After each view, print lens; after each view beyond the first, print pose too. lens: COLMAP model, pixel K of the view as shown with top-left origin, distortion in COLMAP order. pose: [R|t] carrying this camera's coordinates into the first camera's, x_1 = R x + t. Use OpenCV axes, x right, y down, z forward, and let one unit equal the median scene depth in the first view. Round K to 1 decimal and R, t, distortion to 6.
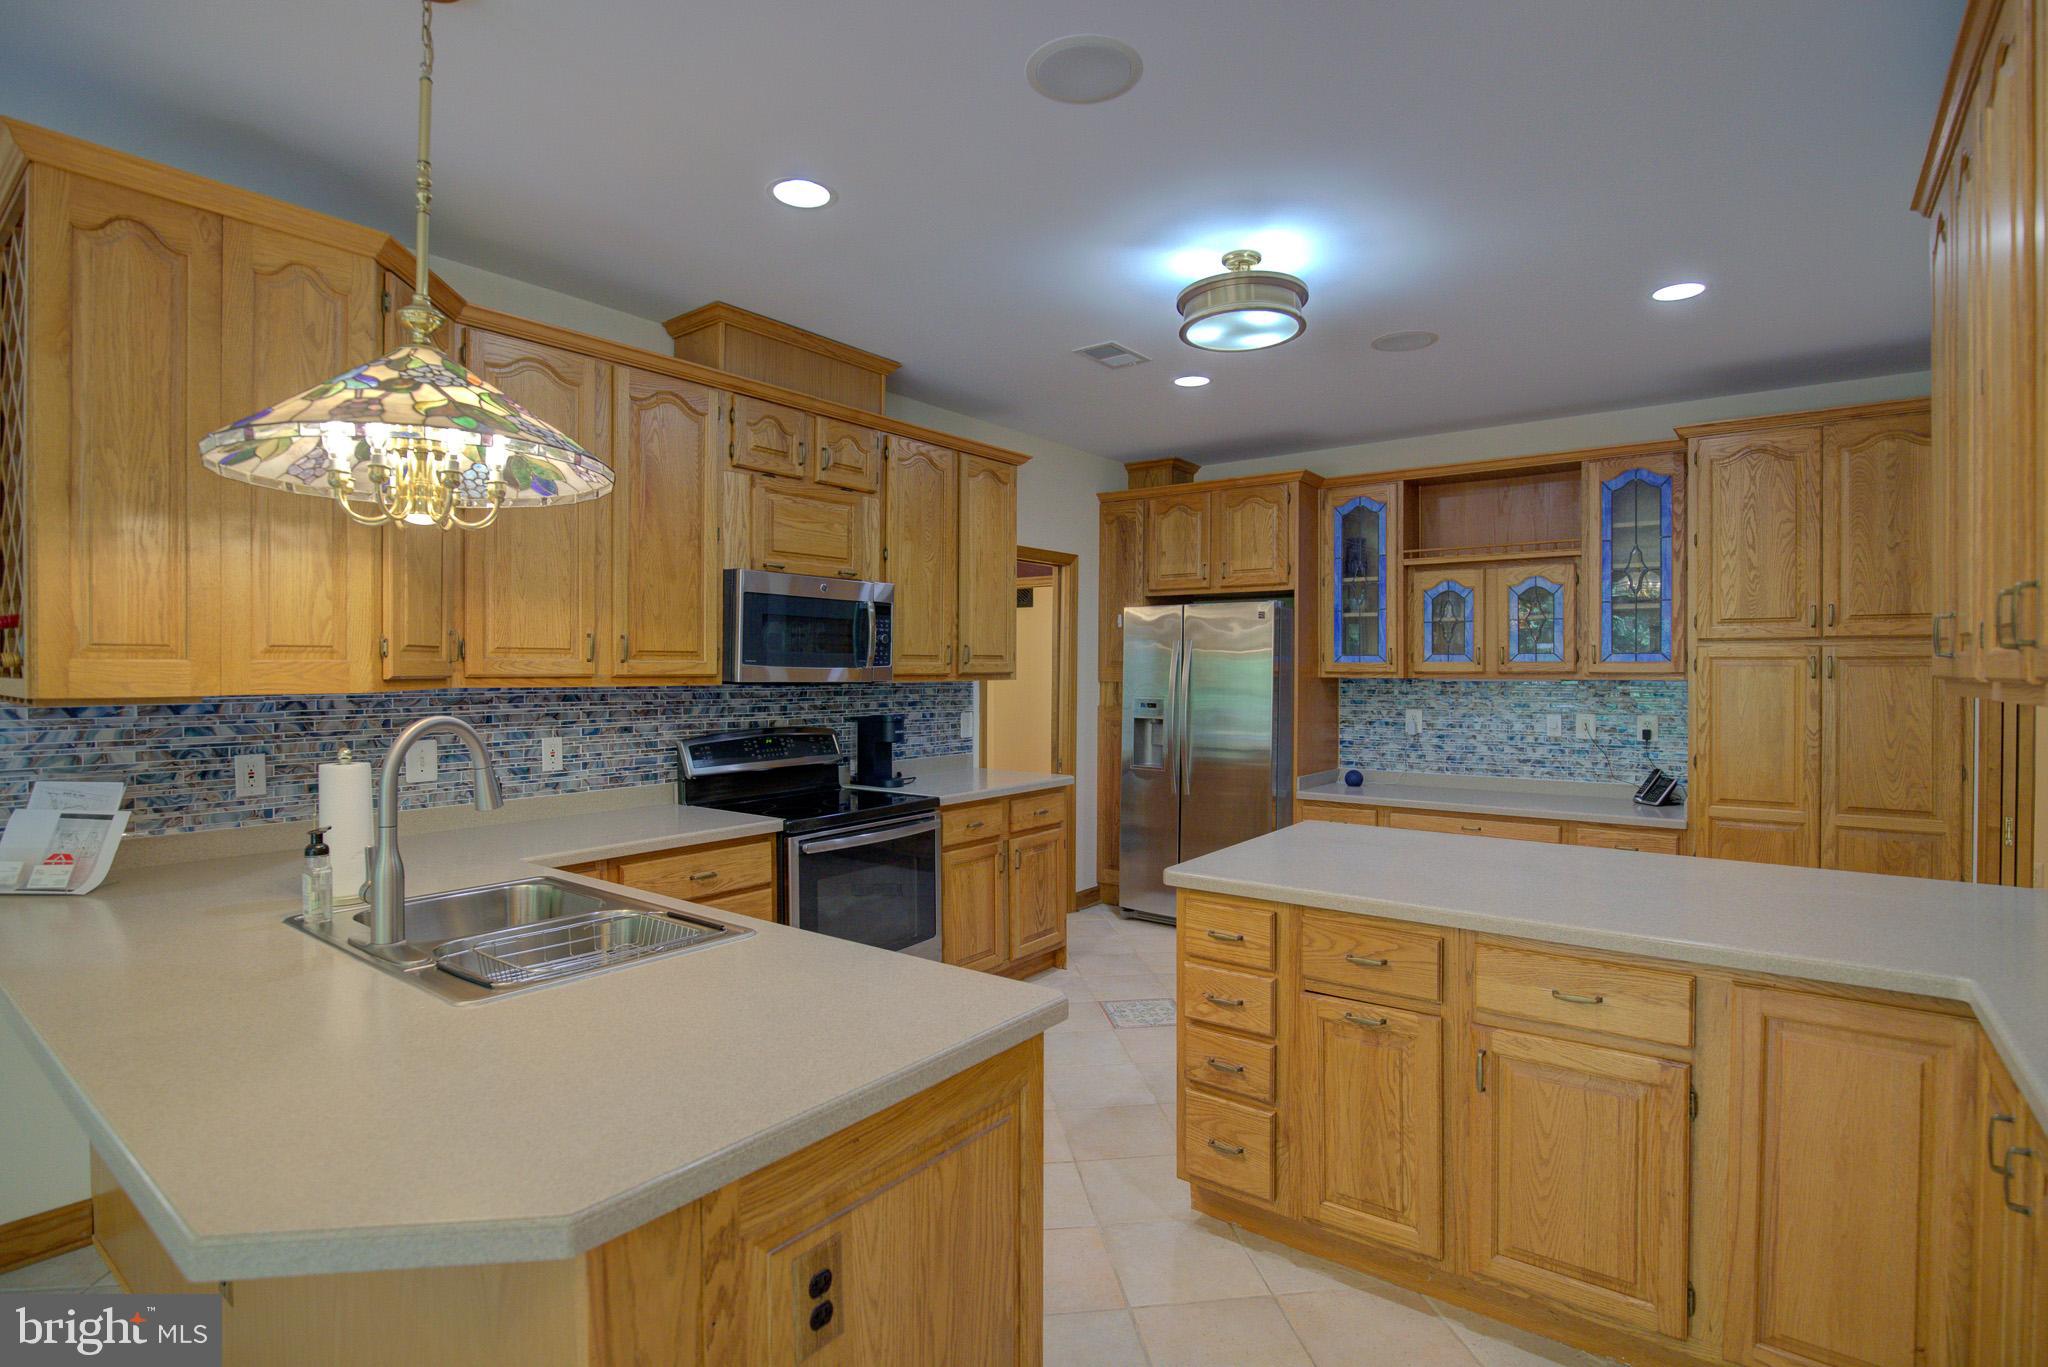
lens RADIAL K [[1006.2, 0, 1007.7], [0, 1006.2, 682.5], [0, 0, 1]] dist [-0.026550, 0.001545]
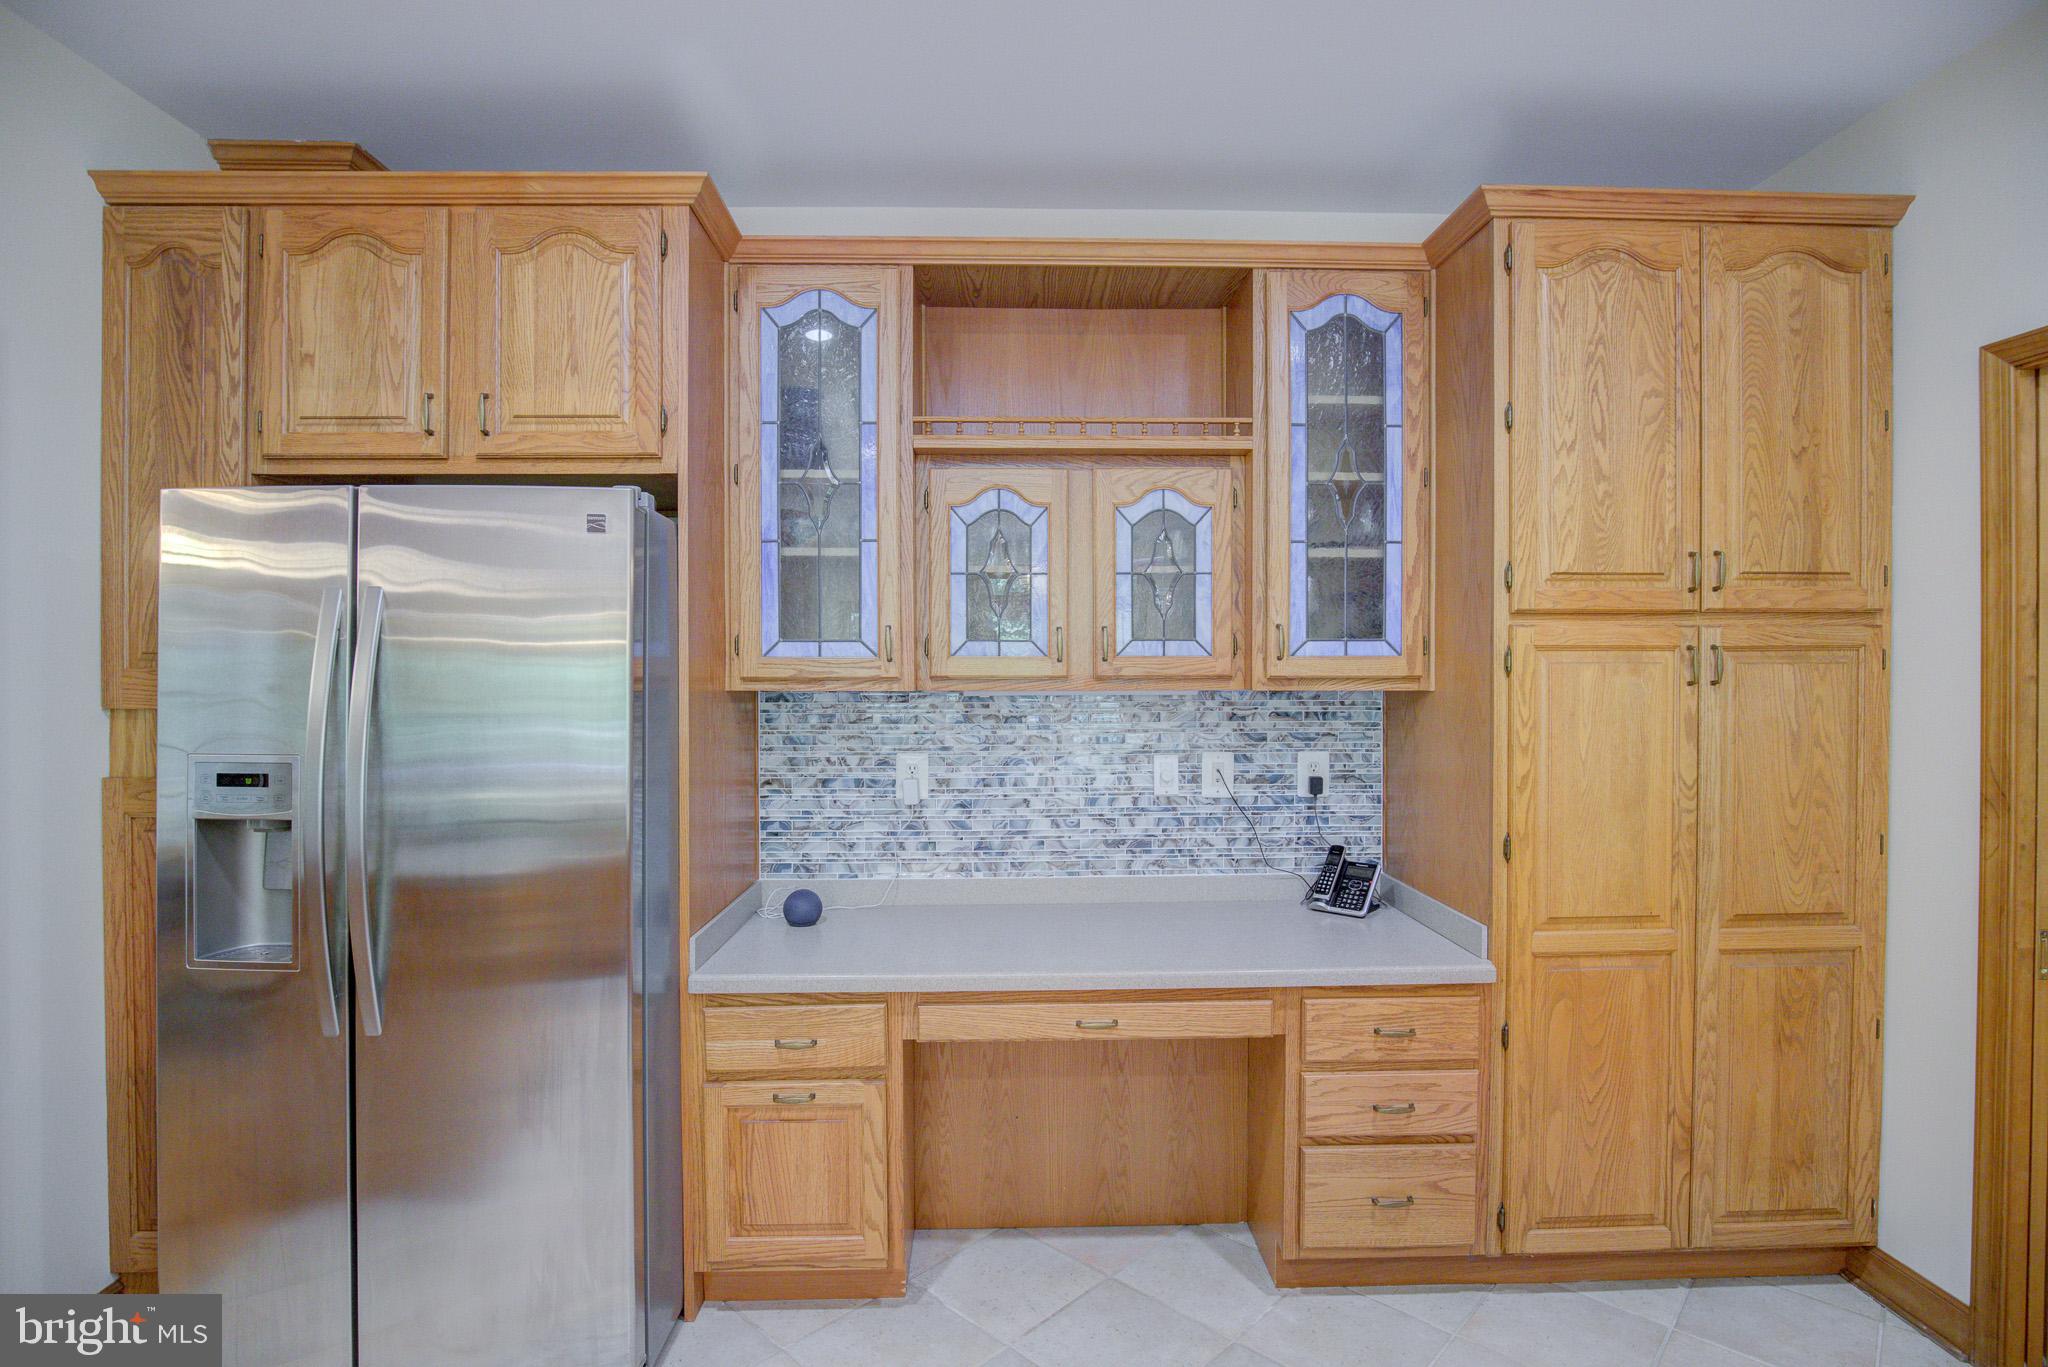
lens RADIAL K [[1006.2, 0, 1030.3], [0, 1006.2, 686.4], [0, 0, 1]] dist [-0.026550, 0.001545]
pose [[0.765296, -0.009378, 0.643610, 0.138869], [0.010532, 0.999942, 0.002047, -0.006795], [-0.643593, 0.005212, 0.765351, 0.622869]]
